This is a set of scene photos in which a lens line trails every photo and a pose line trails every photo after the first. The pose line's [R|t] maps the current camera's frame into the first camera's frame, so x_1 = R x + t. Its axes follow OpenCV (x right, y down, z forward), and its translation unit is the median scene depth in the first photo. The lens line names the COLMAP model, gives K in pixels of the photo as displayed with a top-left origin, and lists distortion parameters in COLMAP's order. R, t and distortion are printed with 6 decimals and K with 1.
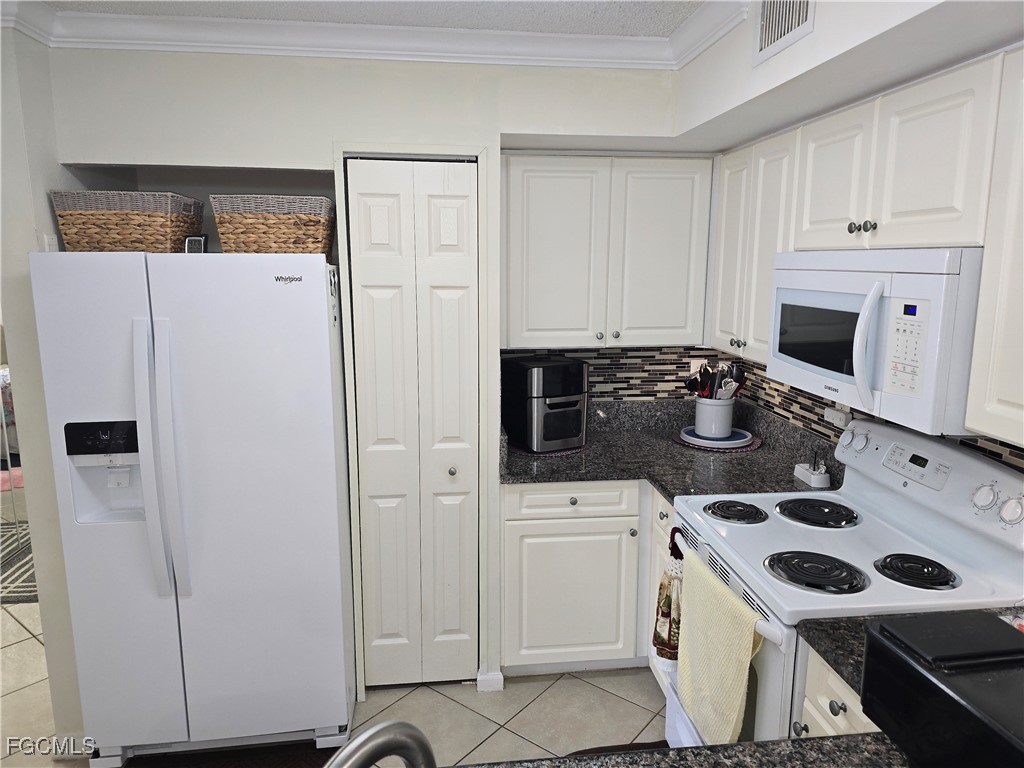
lens RADIAL K [[686.5, 0, 541.3], [0, 686.5, 381.8], [0, 0, 1]] dist [0.061889, -0.000730]
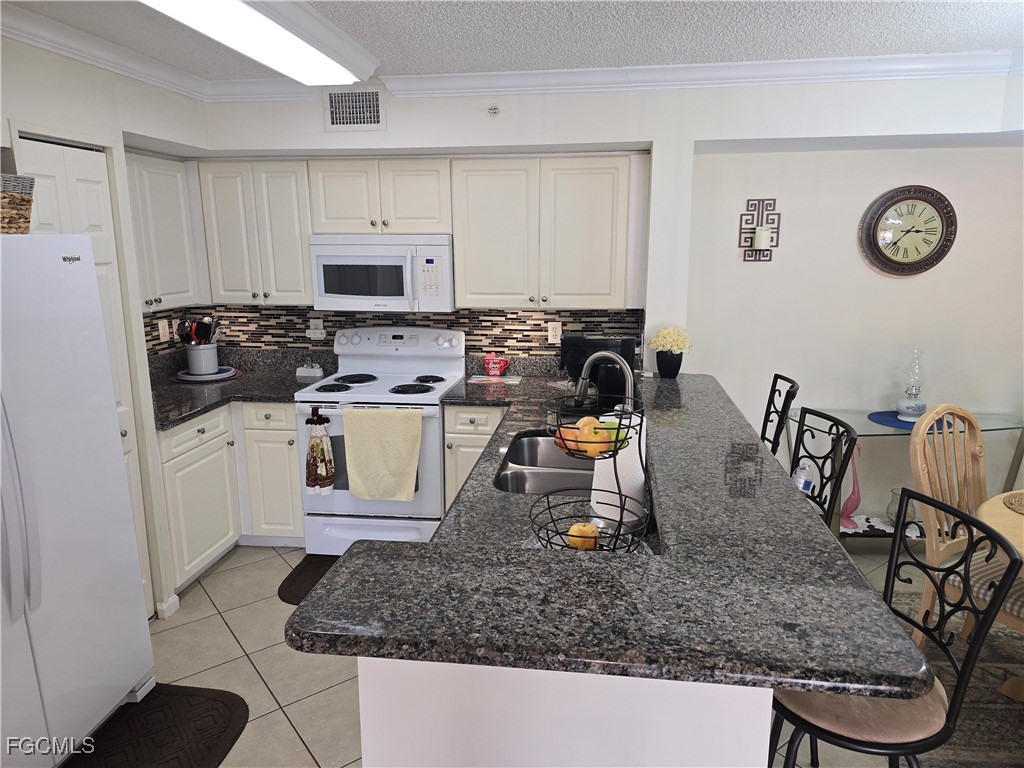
lens RADIAL K [[675.1, 0, 510.7], [0, 675.1, 370.9], [0, 0, 1]] dist [0.063296, -0.068729]
pose [[0.252735, -0.187582, 0.949178, -0.986561], [0.172622, 0.974028, 0.146529, -0.019312], [-0.952012, 0.126816, 0.278552, 0.099907]]
